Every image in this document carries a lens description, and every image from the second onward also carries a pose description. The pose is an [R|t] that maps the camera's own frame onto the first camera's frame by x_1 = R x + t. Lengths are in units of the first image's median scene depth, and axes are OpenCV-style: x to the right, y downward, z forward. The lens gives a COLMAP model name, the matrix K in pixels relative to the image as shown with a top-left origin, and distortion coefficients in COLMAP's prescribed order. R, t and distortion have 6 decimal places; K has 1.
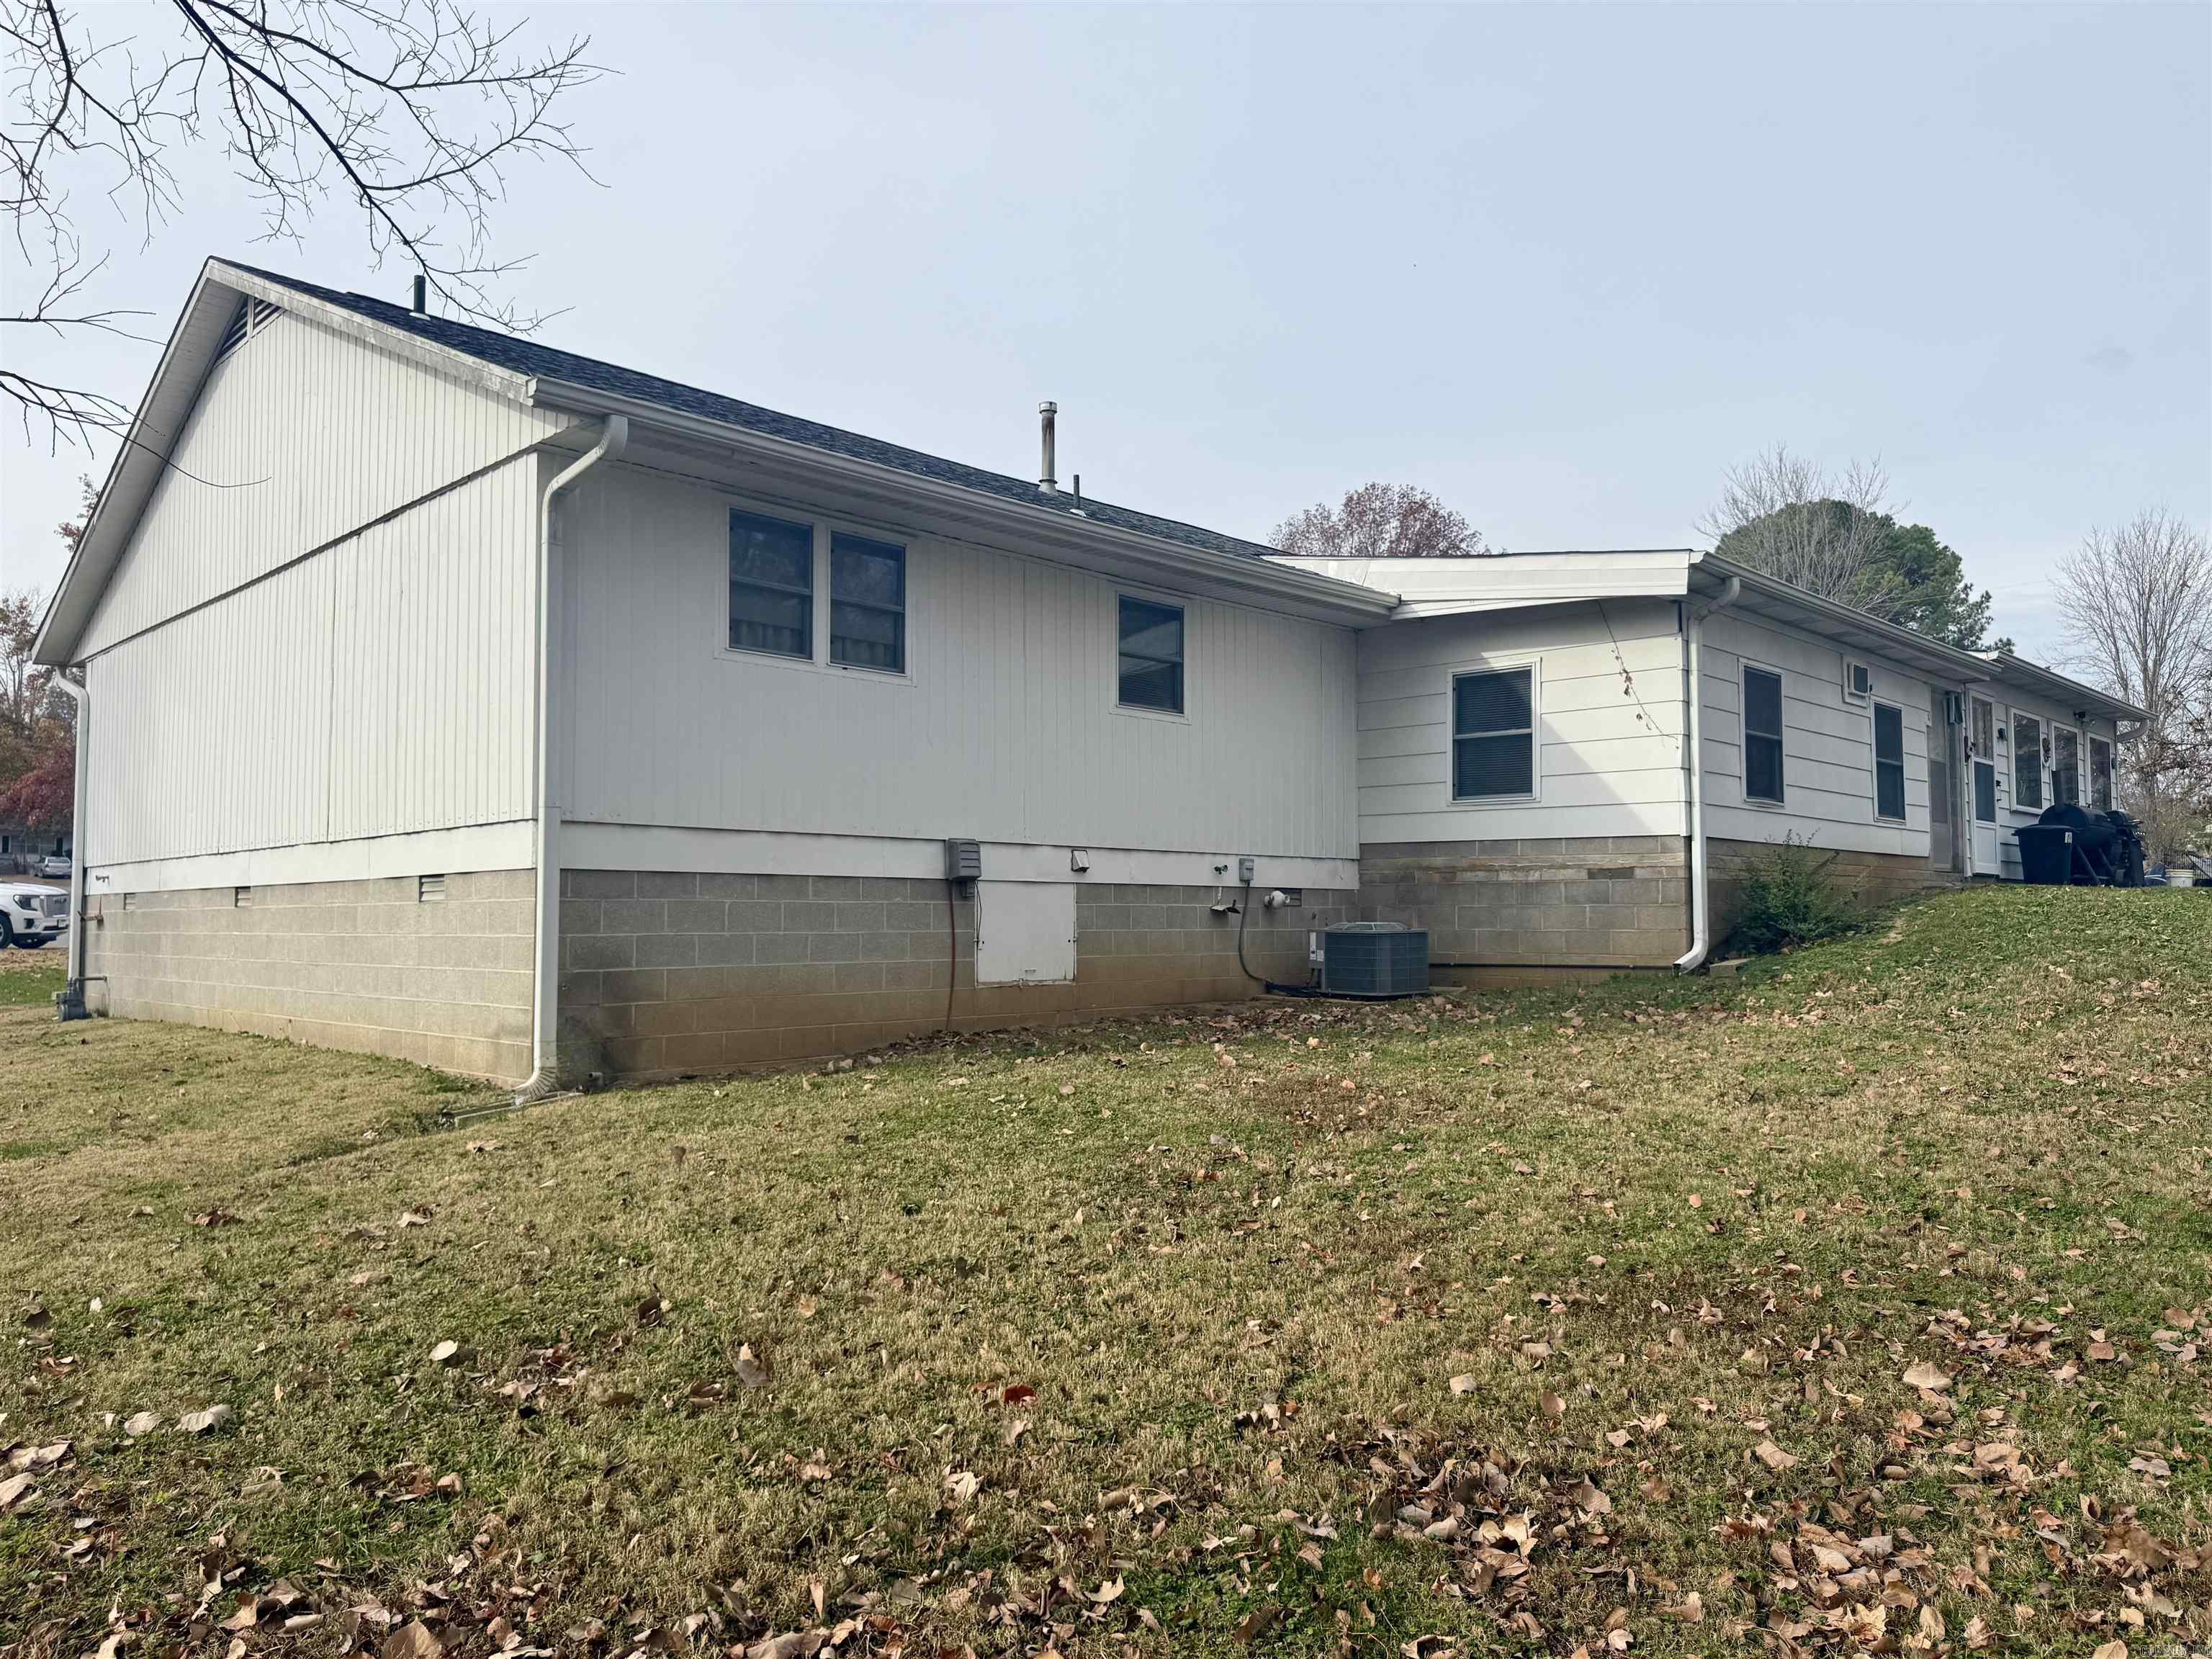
lens RADIAL K [[1560.5, 0, 1106.0], [0, 1560.5, 829.5], [0, 0, 1]] dist [0.003148, 0.000471]
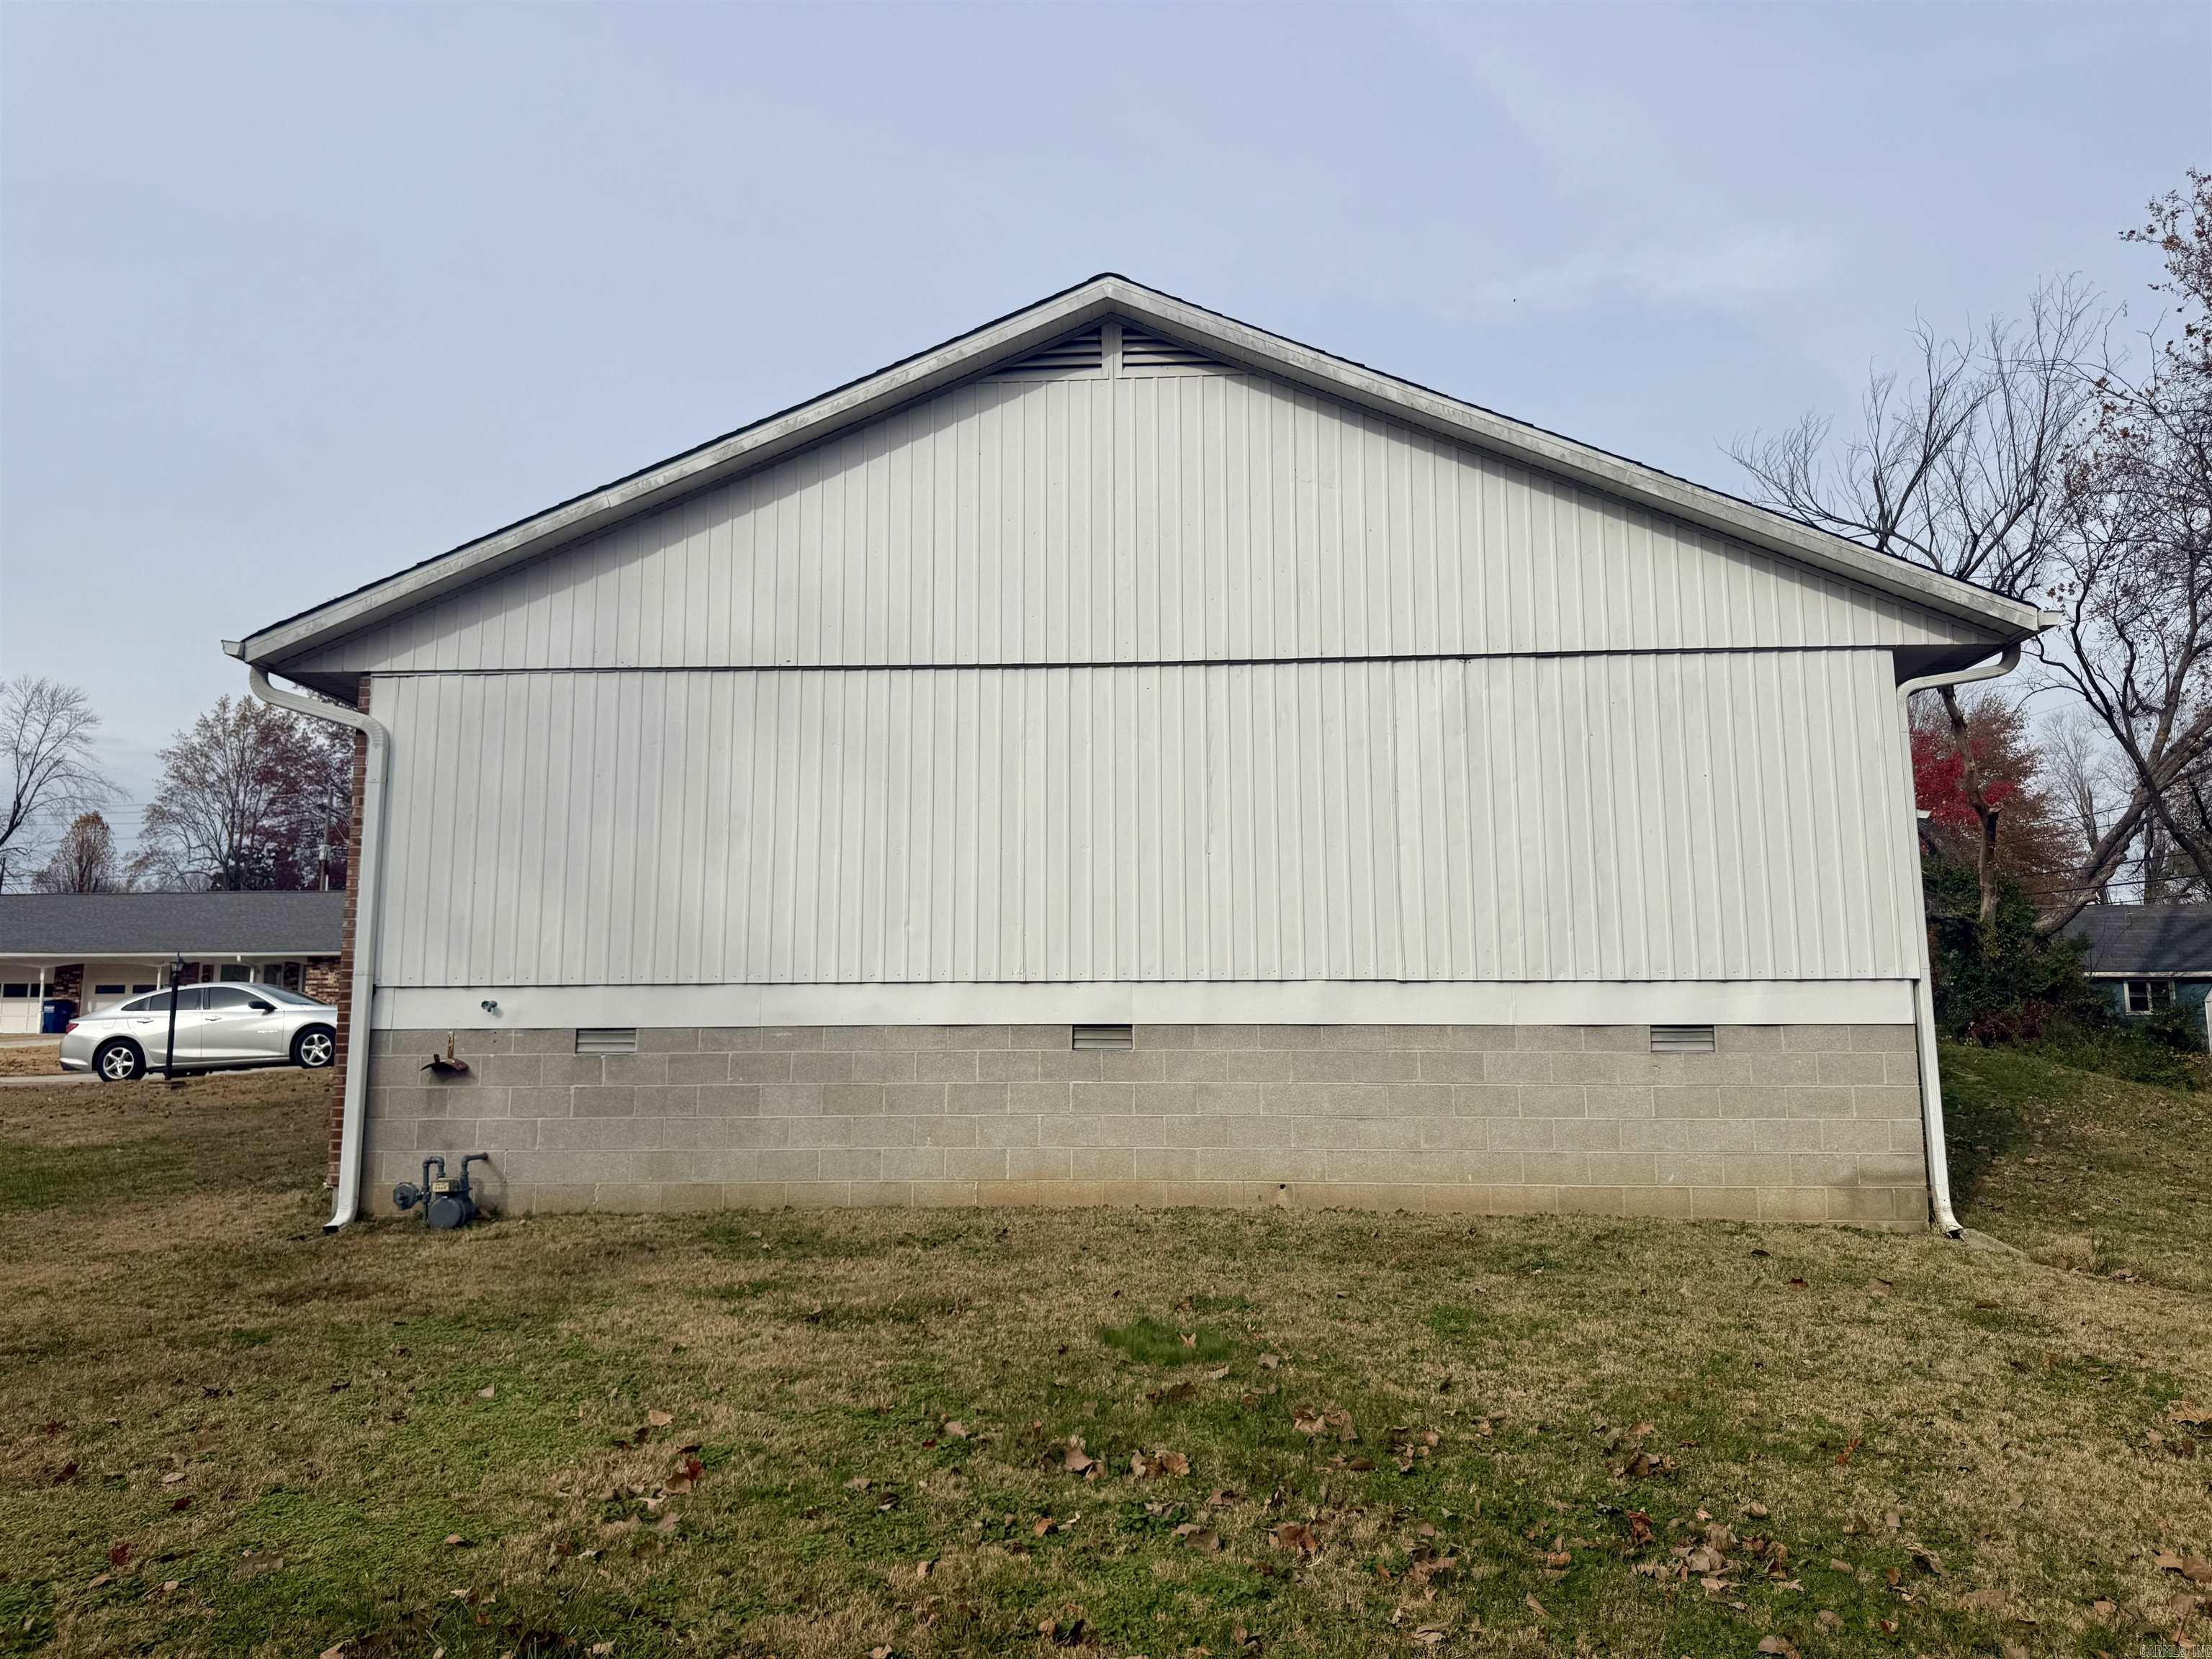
lens RADIAL K [[1560.5, 0, 1106.0], [0, 1560.5, 829.5], [0, 0, 1]] dist [0.003148, 0.000471]
pose [[0.756589, 0.103877, 0.645587, -1.104992], [-0.042333, 0.993011, -0.110167, 0.024886], [-0.652519, 0.056022, 0.755699, 0.380737]]
